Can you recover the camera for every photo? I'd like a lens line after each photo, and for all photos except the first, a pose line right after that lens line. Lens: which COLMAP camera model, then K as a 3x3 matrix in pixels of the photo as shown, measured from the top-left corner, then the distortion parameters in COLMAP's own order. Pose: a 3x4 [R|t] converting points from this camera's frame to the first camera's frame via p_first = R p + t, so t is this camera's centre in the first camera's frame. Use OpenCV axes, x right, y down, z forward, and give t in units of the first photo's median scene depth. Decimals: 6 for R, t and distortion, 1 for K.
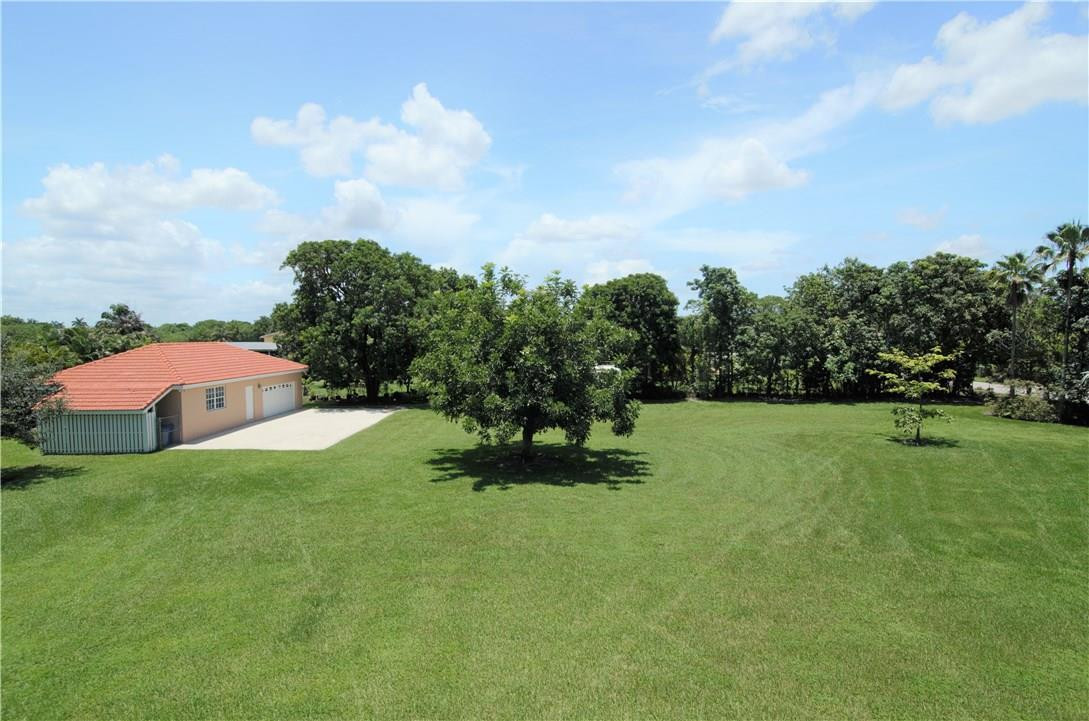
lens RADIAL K [[564.7, 0, 545.4], [0, 564.7, 362.5], [0, 0, 1]] dist [0.014530, -0.016977]
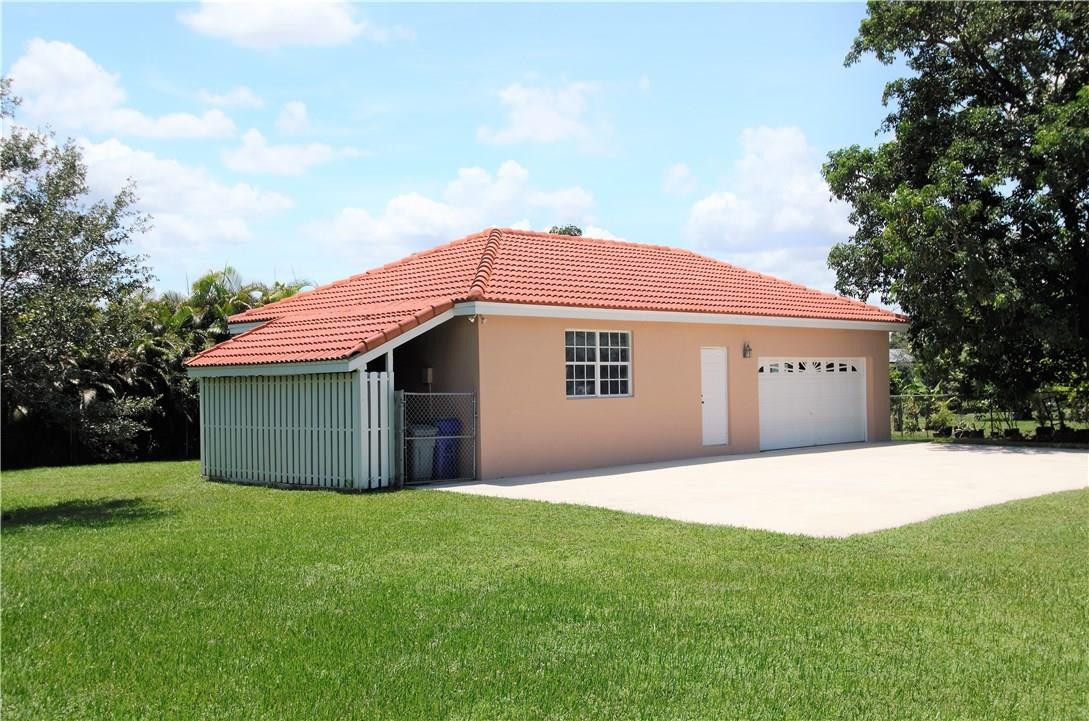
lens RADIAL K [[1086.6, 0, 545.6], [0, 1086.6, 362.7], [0, 0, 1]] dist [0.058972, 0.000000]
pose [[0.703028, -0.007619, -0.711122, -0.142603], [-0.026760, 0.998951, -0.037159, 0.089198], [0.710659, 0.045153, 0.702086, 0.527093]]
